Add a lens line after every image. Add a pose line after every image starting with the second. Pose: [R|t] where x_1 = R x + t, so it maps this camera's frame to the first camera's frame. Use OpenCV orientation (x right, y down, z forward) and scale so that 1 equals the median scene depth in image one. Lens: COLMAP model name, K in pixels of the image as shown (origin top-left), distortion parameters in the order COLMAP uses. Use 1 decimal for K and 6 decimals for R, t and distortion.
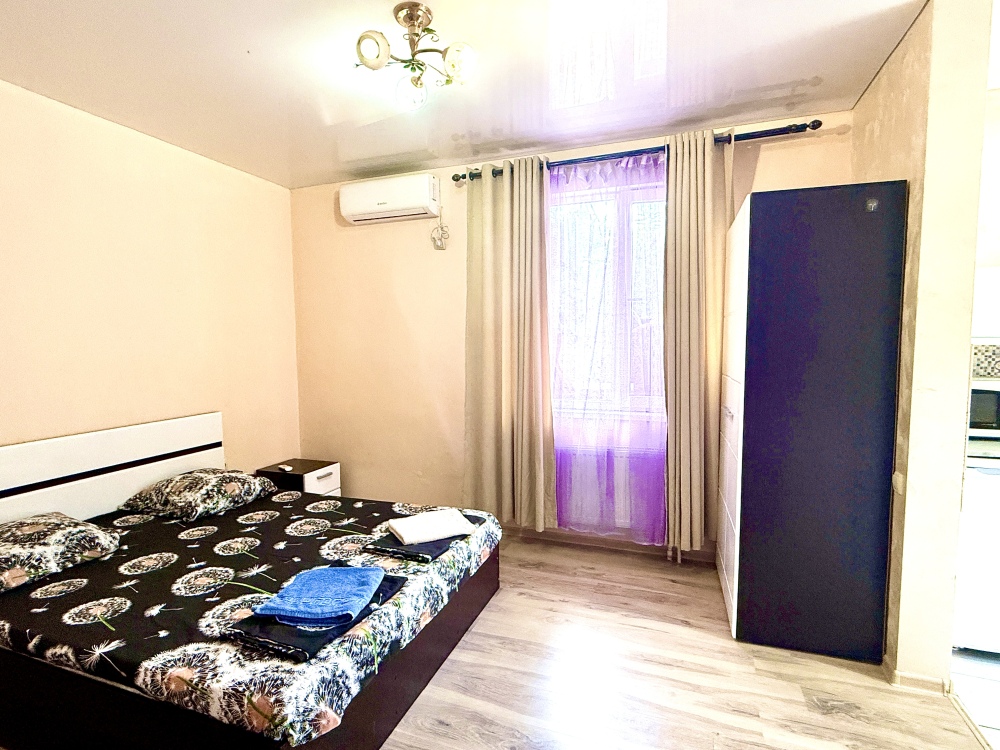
lens RADIAL K [[511.7, 0, 498.3], [0, 511.7, 378.8], [0, 0, 1]] dist [0.006201, 0.001625]
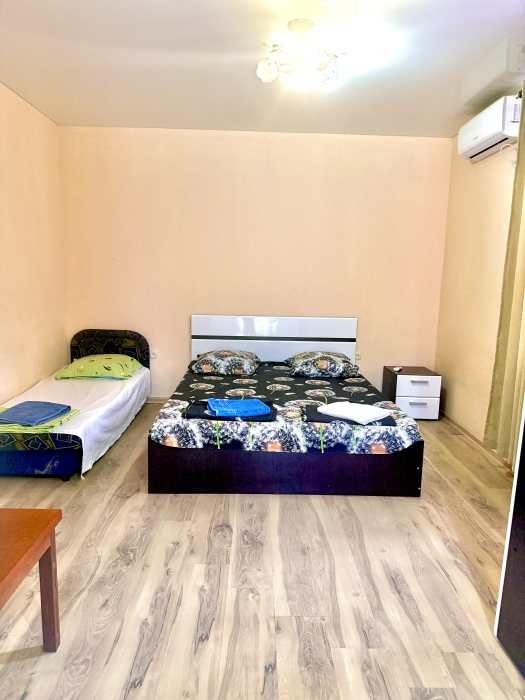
lens RADIAL K [[497.9, 0, 261.4], [0, 497.9, 350.7], [0, 0, 1]] dist [0.079174, -0.088774]
pose [[0.352016, 0.156295, -0.922853, 0.922238], [-0.094169, 0.986871, 0.131217, -0.005821], [0.931245, 0.040713, 0.362112, 0.327886]]
